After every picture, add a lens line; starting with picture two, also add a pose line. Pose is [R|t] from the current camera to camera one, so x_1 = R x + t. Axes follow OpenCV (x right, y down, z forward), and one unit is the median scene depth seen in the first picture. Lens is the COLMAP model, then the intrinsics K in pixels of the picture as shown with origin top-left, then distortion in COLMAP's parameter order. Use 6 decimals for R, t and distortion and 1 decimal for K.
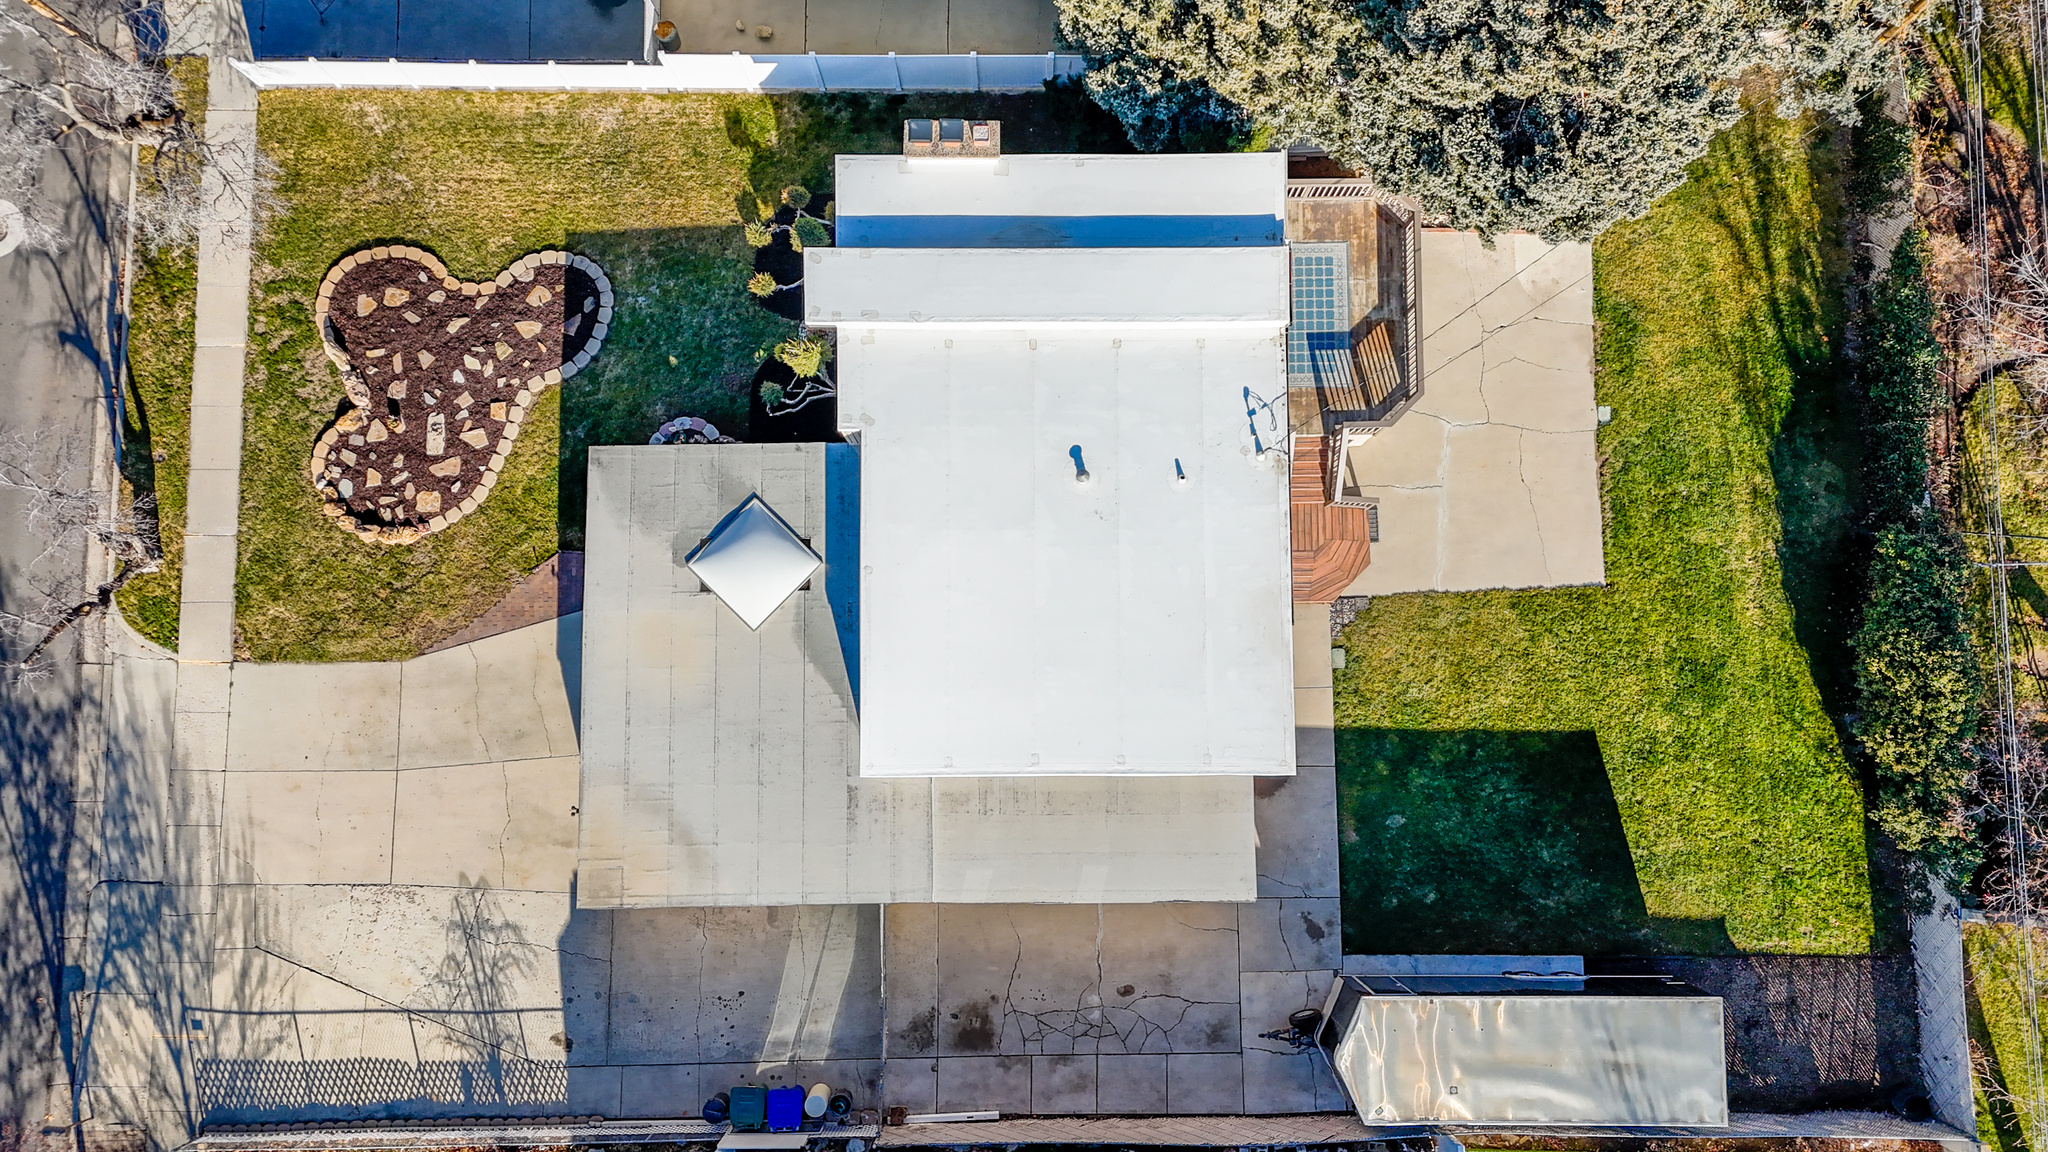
lens RADIAL K [[1520.6, 0, 1027.6], [0, 1520.6, 572.9], [0, 0, 1]] dist [0.060860, -0.024269]
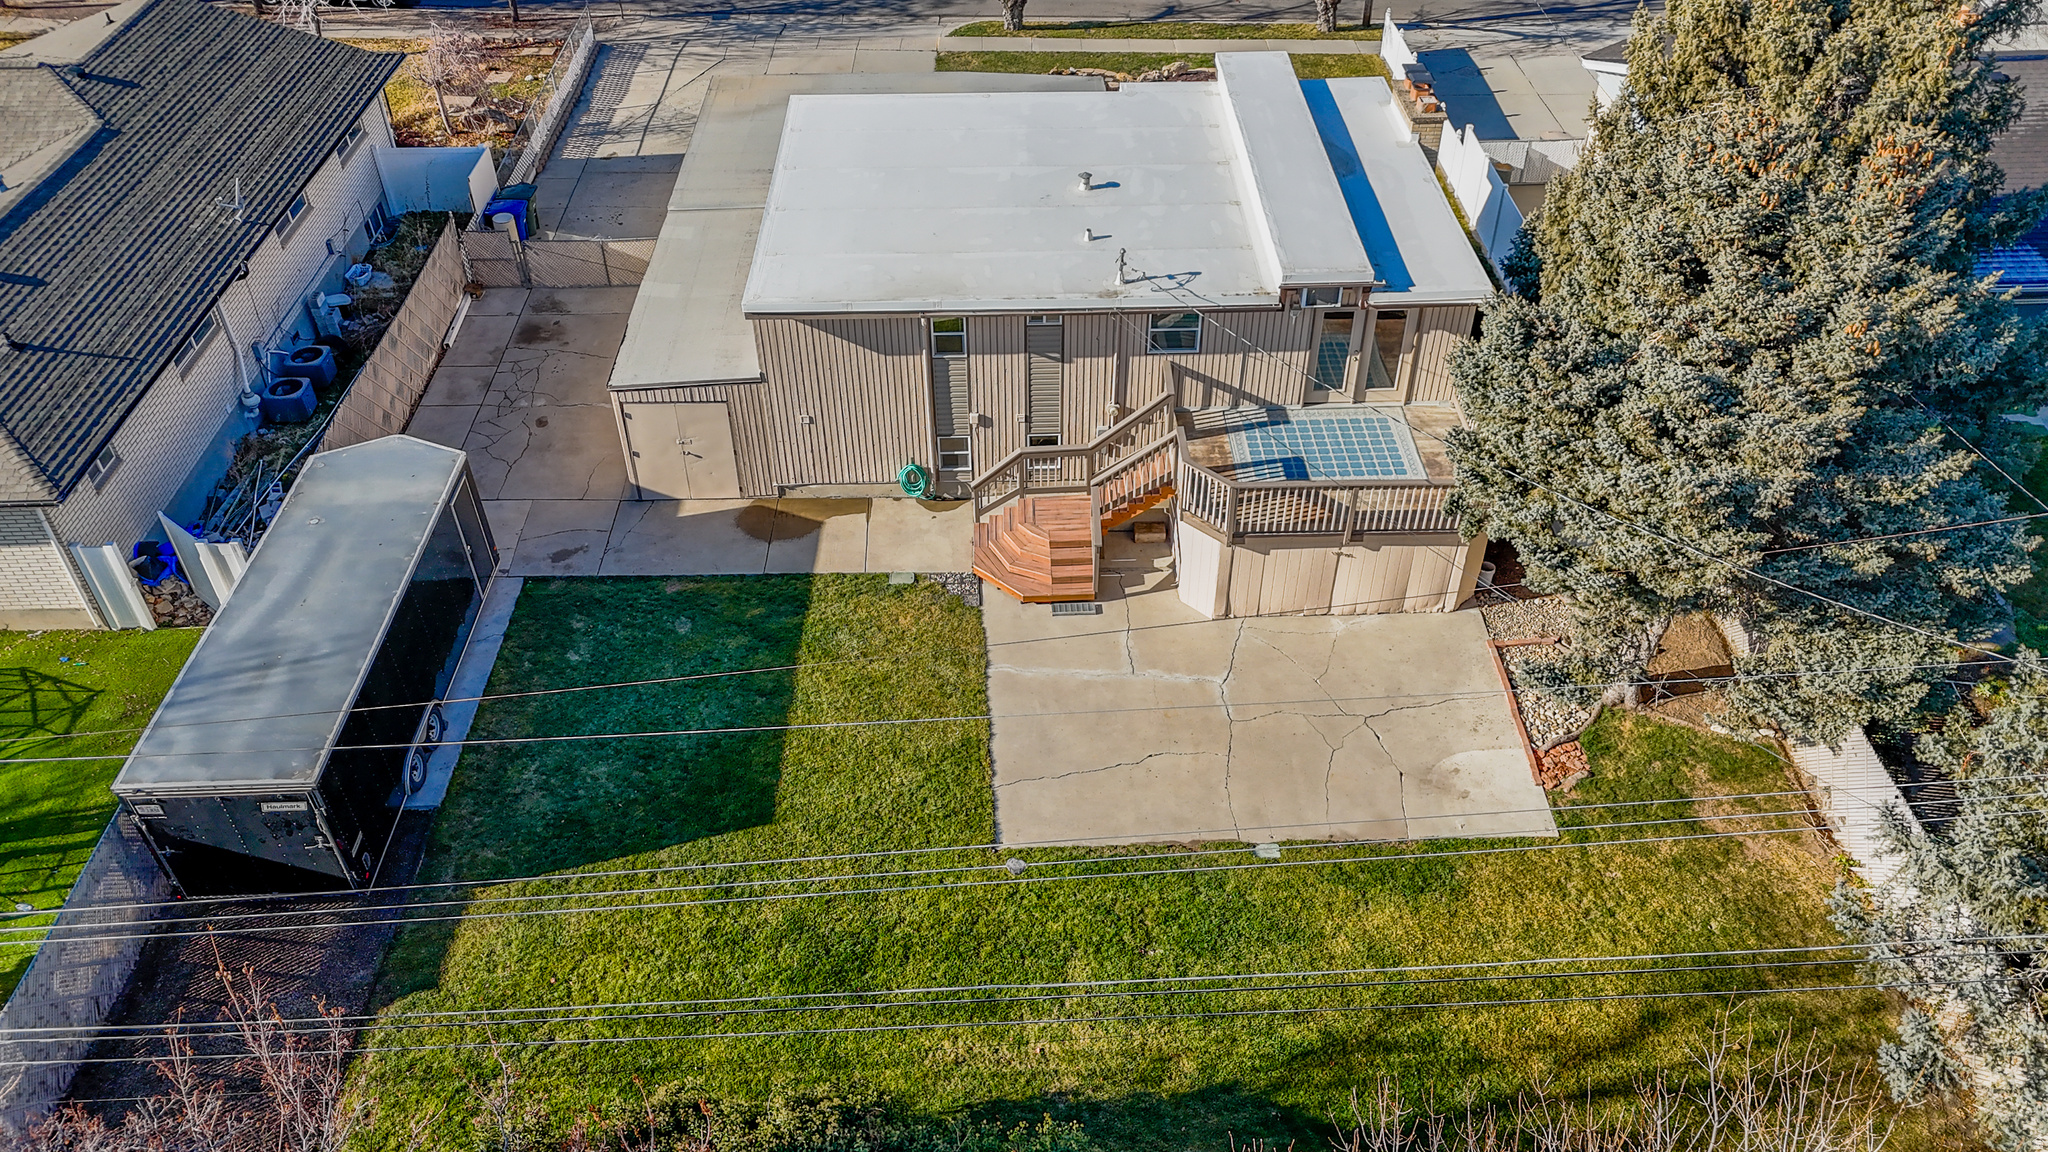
lens RADIAL K [[1520.6, 0, 1043.1], [0, 1520.6, 574.5], [0, 0, 1]] dist [0.060860, -0.024269]
pose [[0.023159, 0.633930, -0.773043, 0.798773], [-0.994680, 0.092246, 0.045847, -0.051226], [0.100373, 0.767869, 0.632694, 0.511294]]
